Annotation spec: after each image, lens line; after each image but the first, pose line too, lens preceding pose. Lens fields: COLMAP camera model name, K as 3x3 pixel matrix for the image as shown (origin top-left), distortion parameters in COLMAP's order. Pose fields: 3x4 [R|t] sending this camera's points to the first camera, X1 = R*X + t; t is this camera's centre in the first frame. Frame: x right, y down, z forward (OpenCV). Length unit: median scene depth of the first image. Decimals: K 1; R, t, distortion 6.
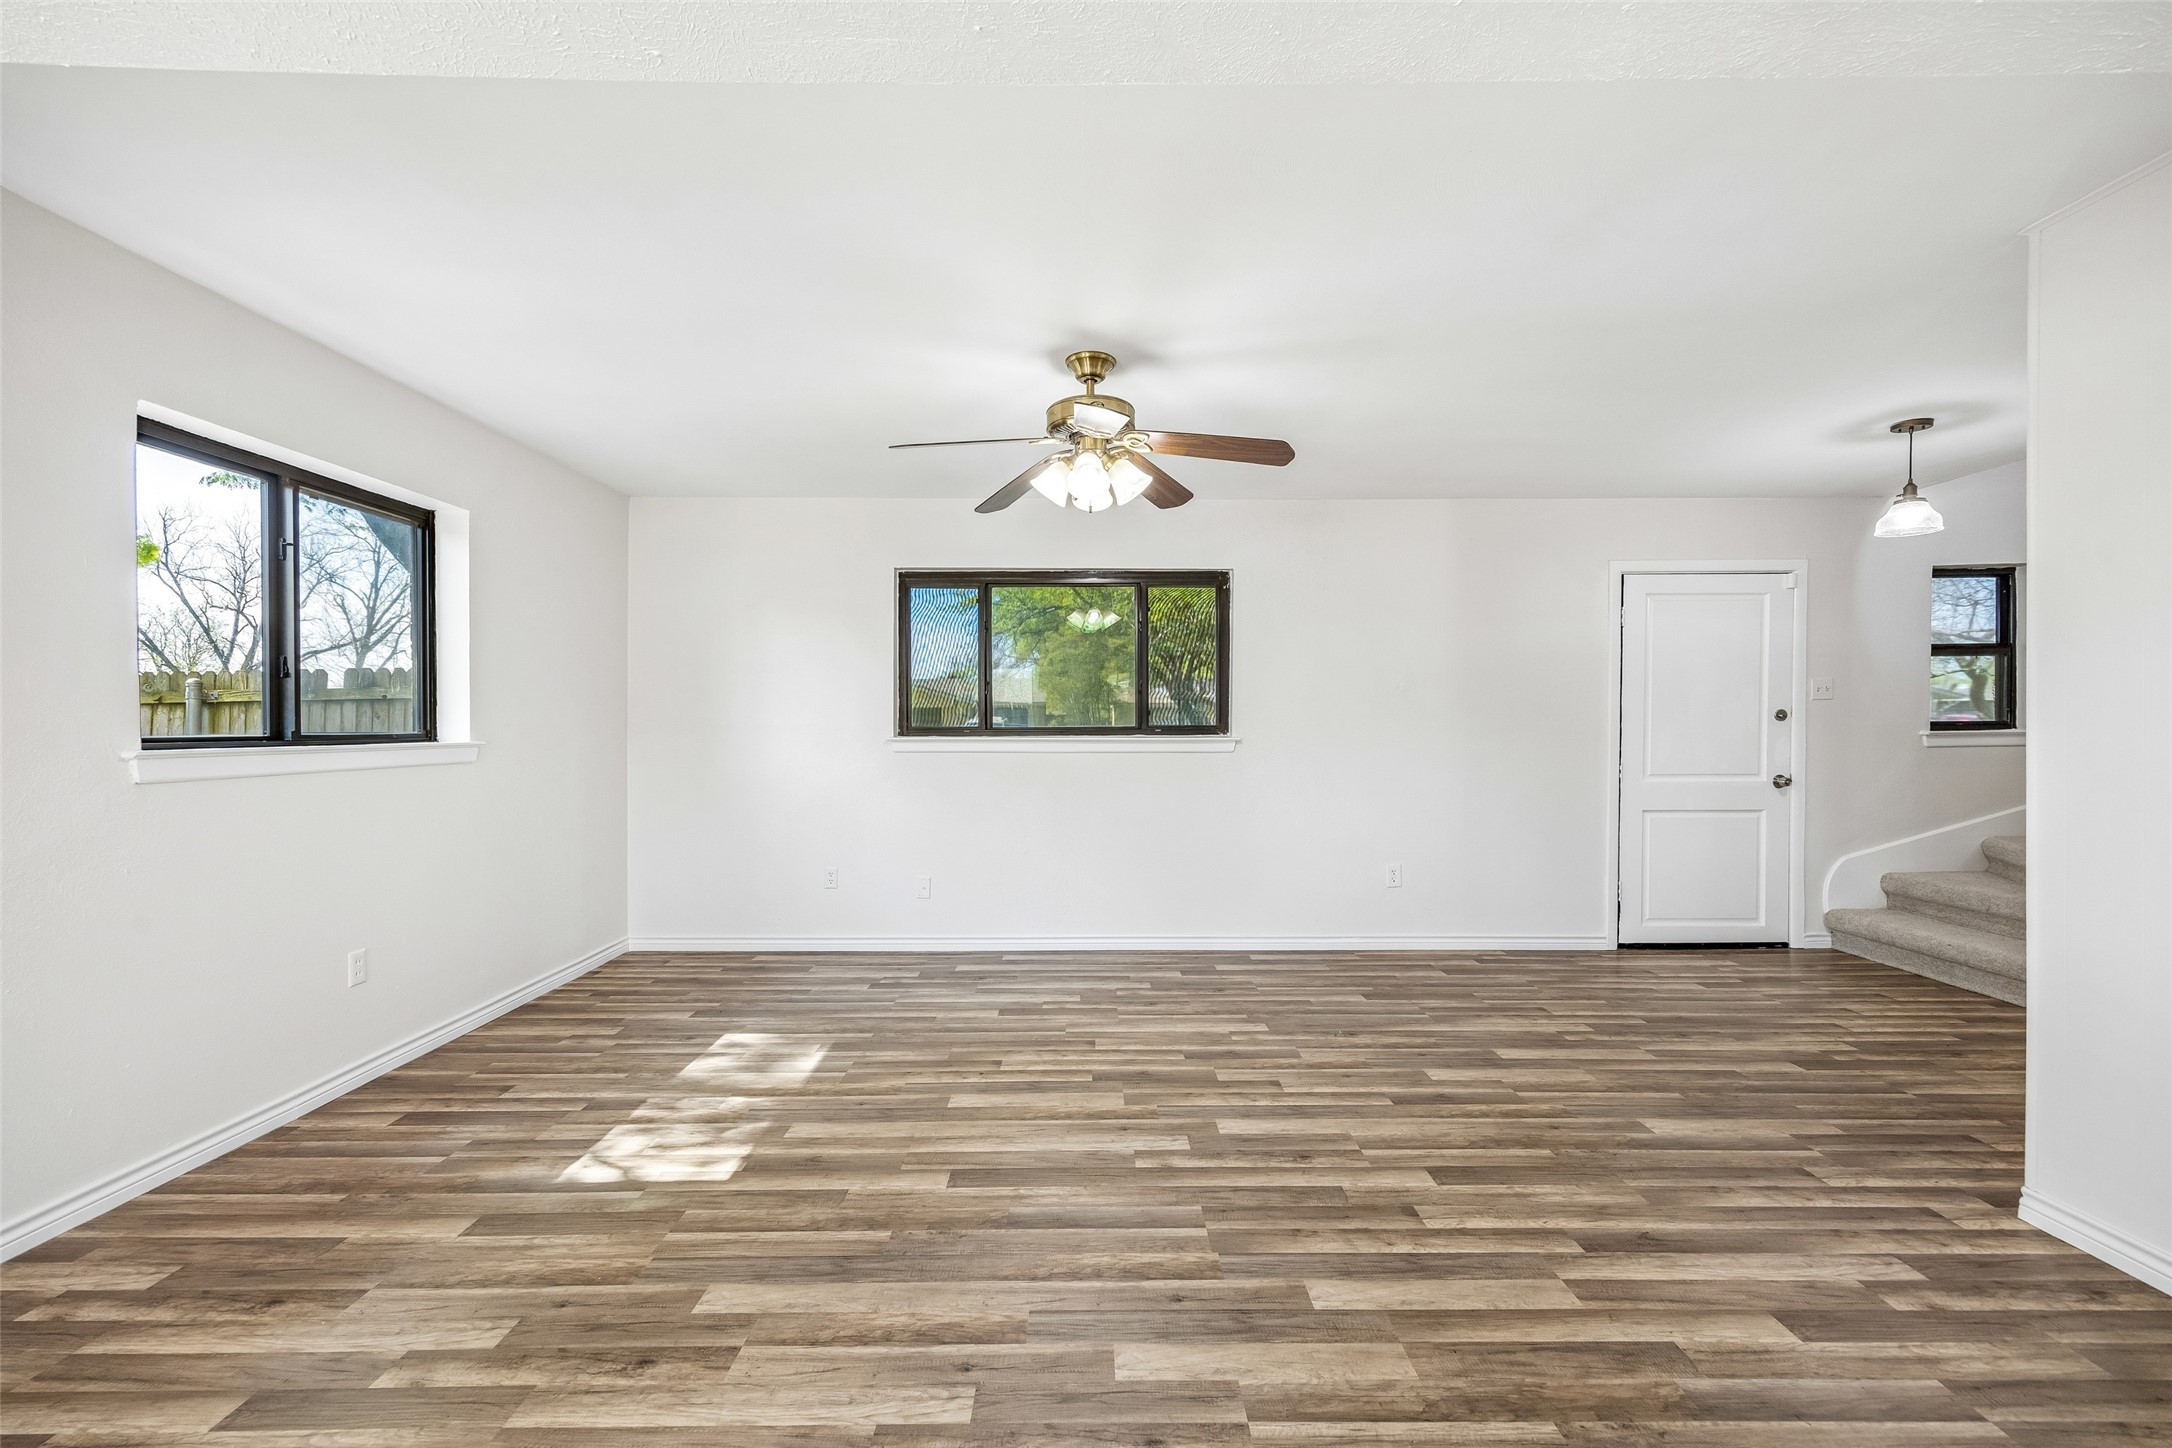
lens RADIAL K [[864.2, 0, 1092.1], [0, 864.2, 737.8], [0, 0, 1]] dist [0.011472, -0.002833]
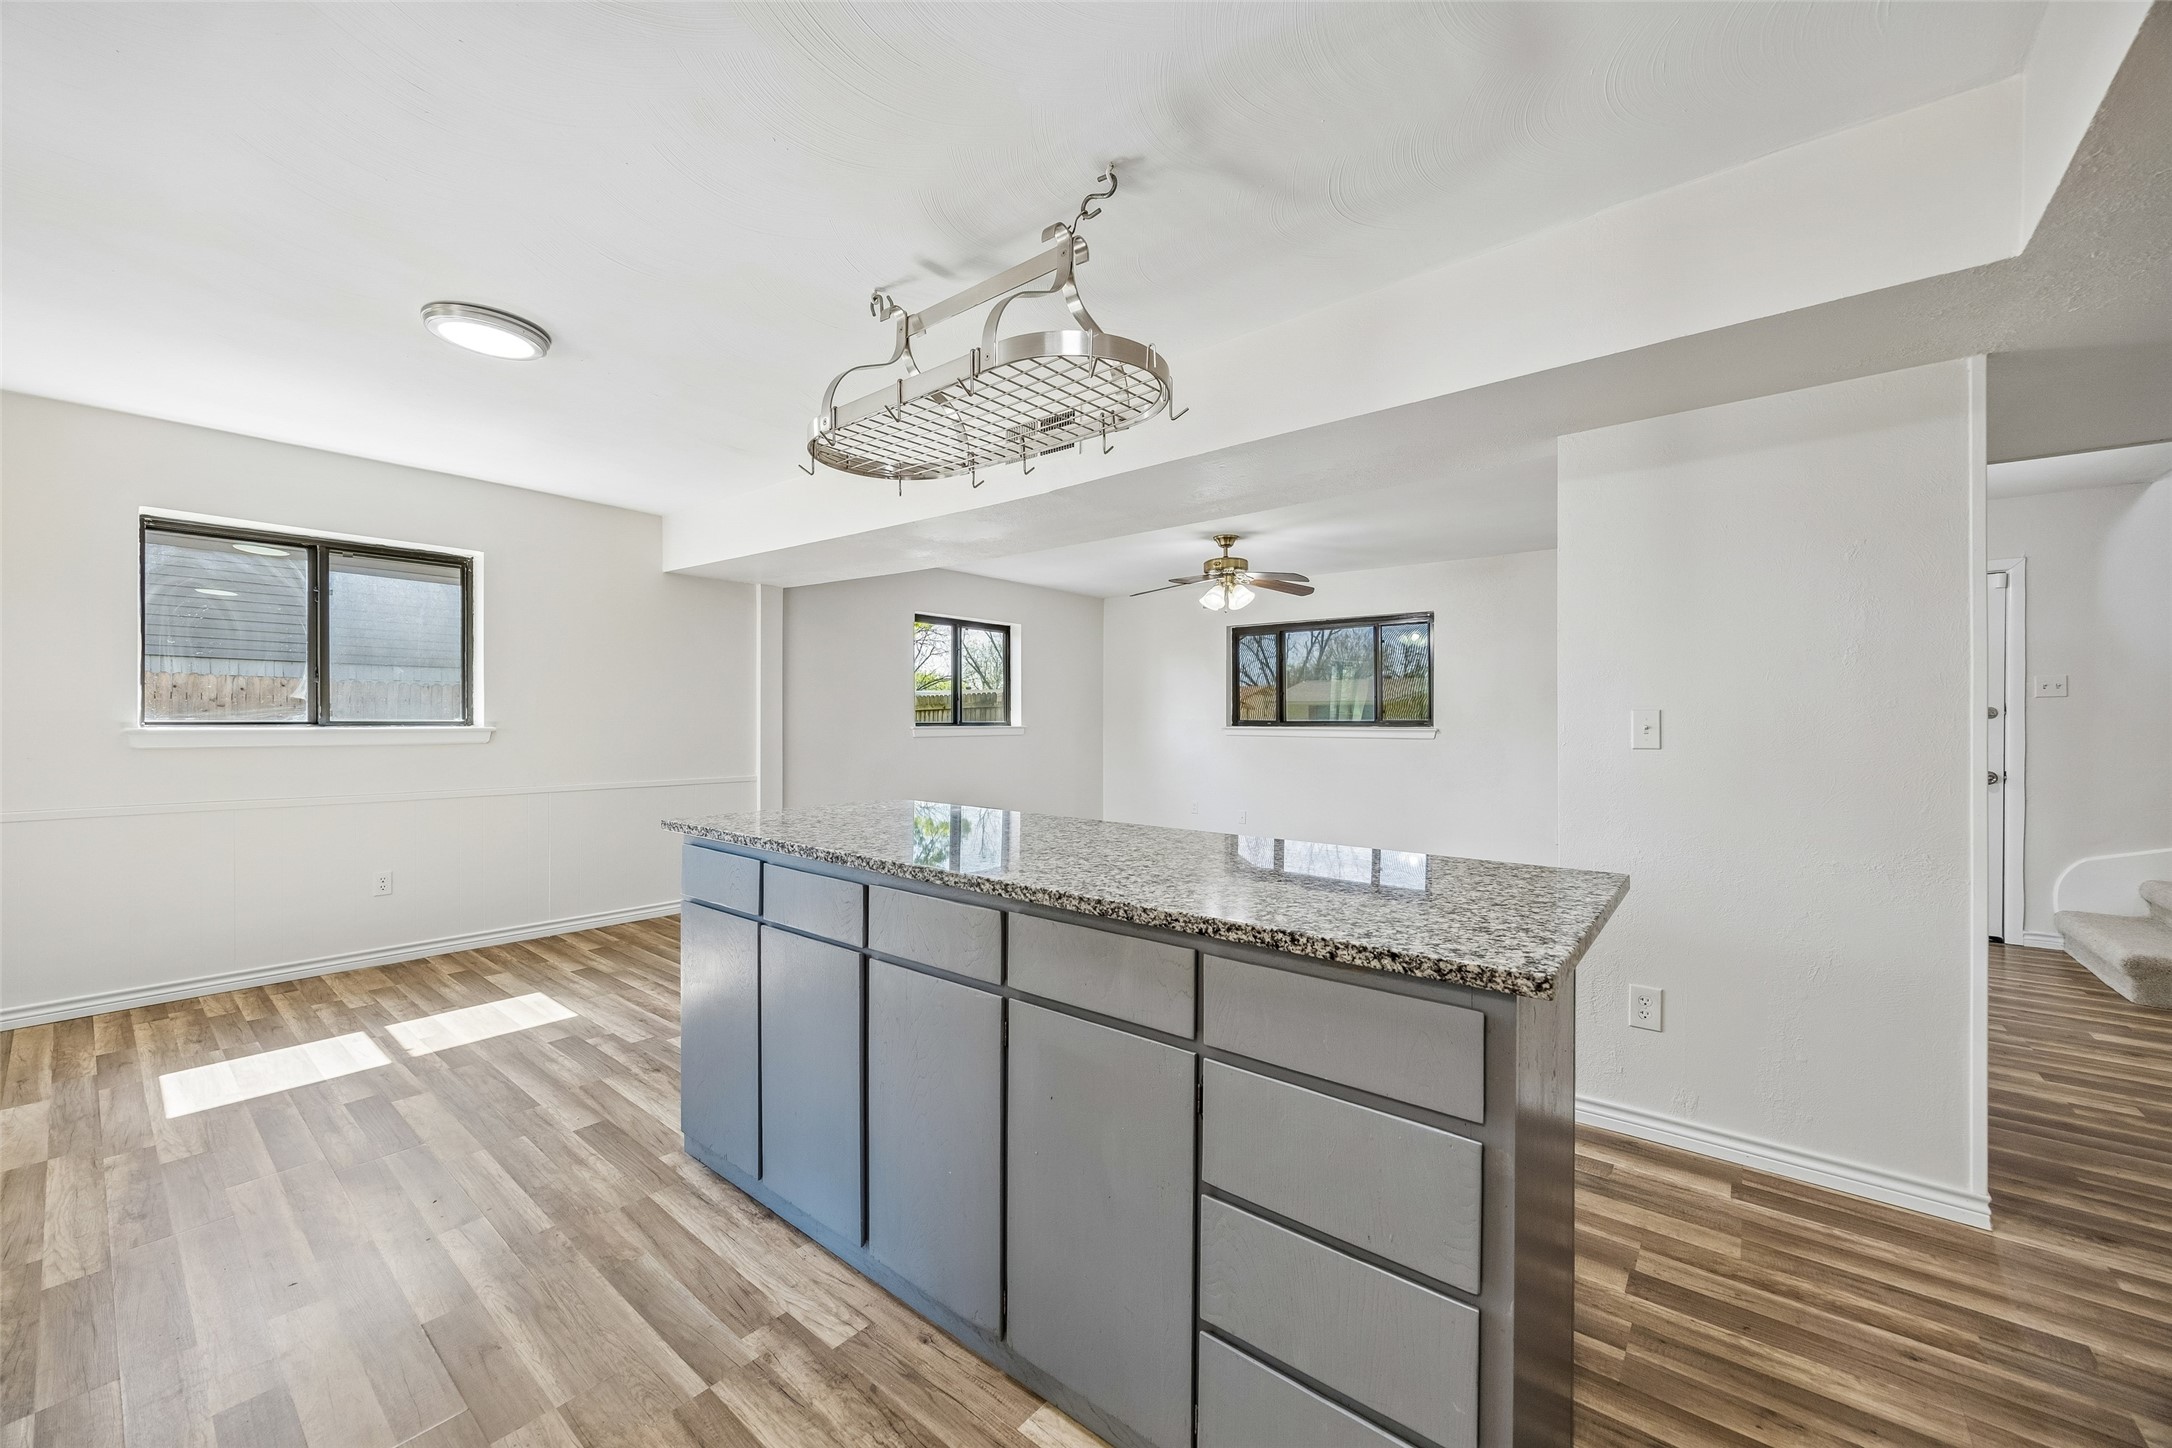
lens RADIAL K [[864.2, 0, 1088.8], [0, 864.2, 708.2], [0, 0, 1]] dist [0.011472, -0.002833]
pose [[0.764350, -0.006941, -0.644764, 1.028226], [-0.013047, 0.999571, -0.026227, 0.017865], [0.644669, 0.028459, 0.763932, -0.715643]]
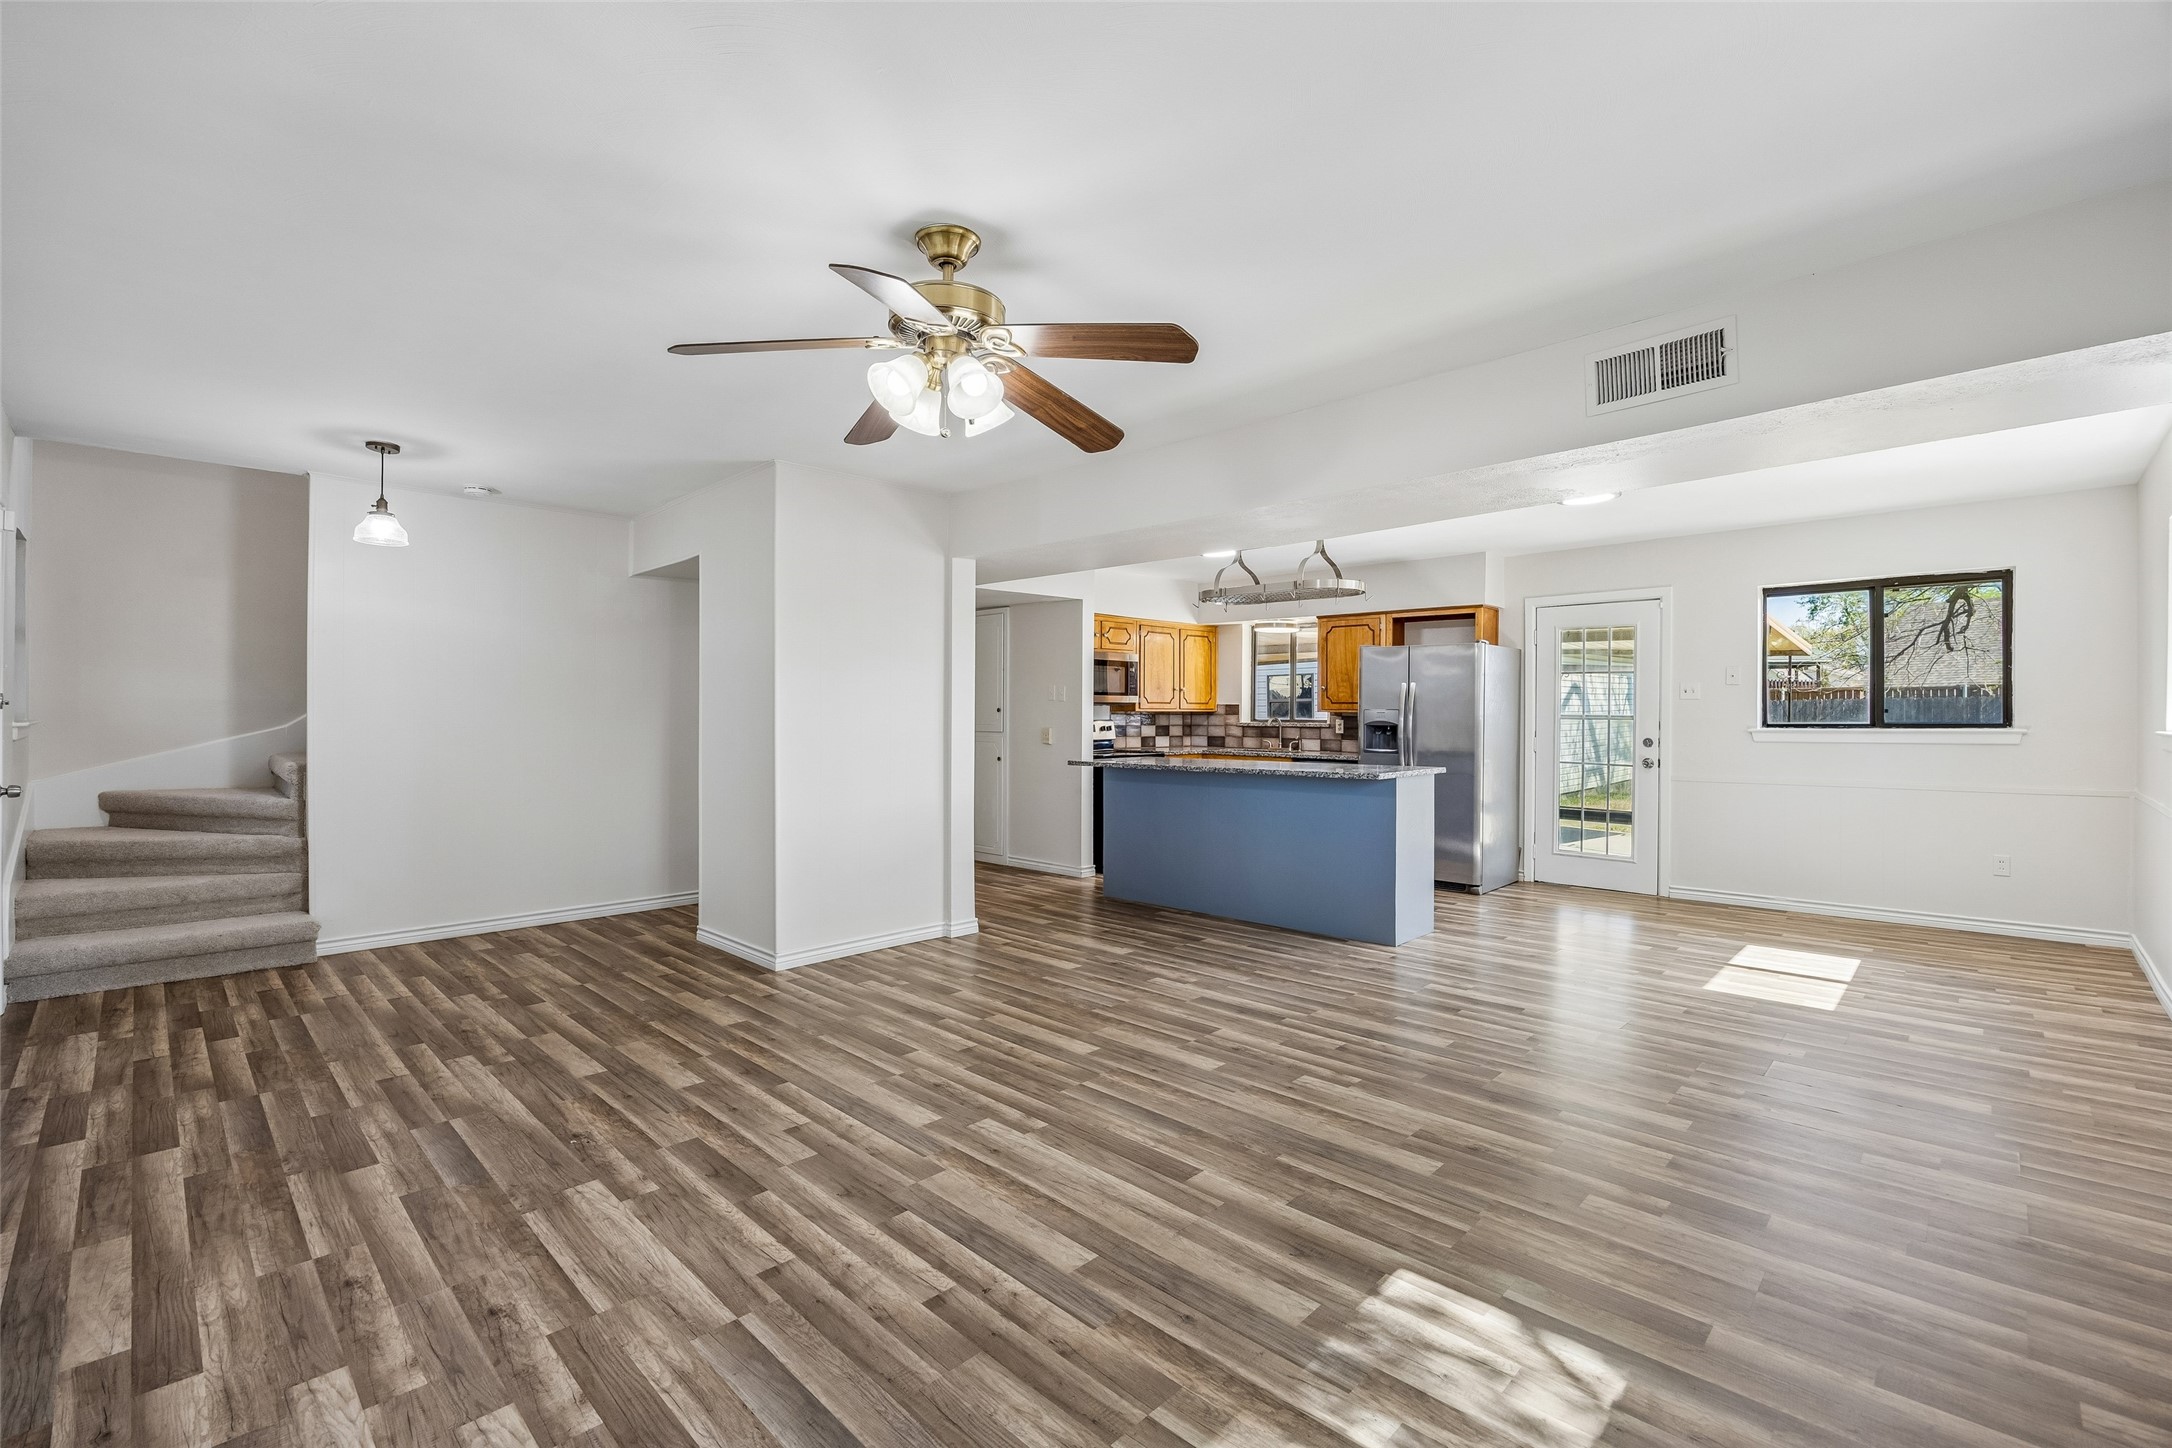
lens RADIAL K [[923.4, 0, 1134.2], [0, 923.4, 714.3], [0, 0, 1]] dist [-0.007027, -0.000048]
pose [[-0.731640, 0.000637, 0.681691, -0.677520], [0.008713, 0.999927, 0.008417, -0.016934], [-0.681635, 0.012098, -0.731592, 1.478139]]
